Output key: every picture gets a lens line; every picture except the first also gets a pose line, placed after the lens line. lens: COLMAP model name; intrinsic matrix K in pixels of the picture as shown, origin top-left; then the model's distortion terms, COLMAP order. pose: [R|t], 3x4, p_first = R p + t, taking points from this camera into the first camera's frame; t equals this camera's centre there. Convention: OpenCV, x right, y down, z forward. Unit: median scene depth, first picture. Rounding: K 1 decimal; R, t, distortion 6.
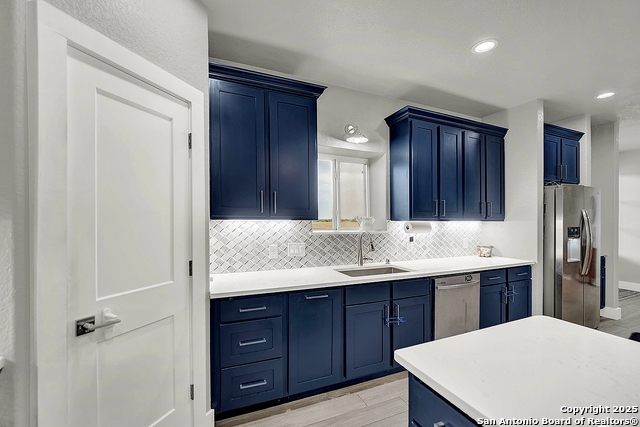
lens RADIAL K [[276.4, 0, 318.4], [0, 276.4, 221.7], [0, 0, 1]] dist [-0.001854, -0.000076]
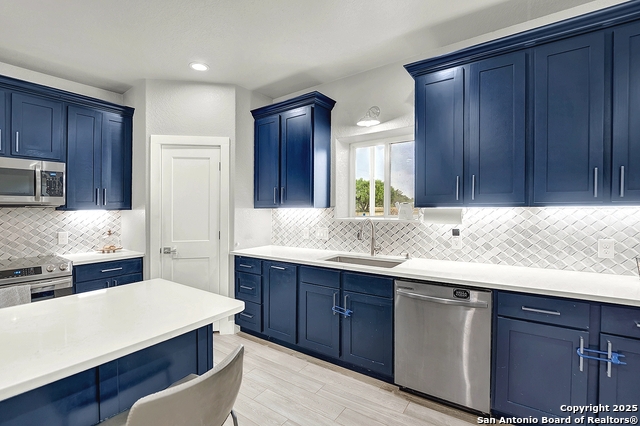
lens RADIAL K [[276.4, 0, 318.4], [0, 276.4, 221.2], [0, 0, 1]] dist [-0.001854, -0.000076]
pose [[0.544106, 0.029227, -0.838507, 0.886158], [0.003886, 0.999295, 0.037353, 0.006873], [0.839007, -0.023582, 0.543609, 0.360466]]
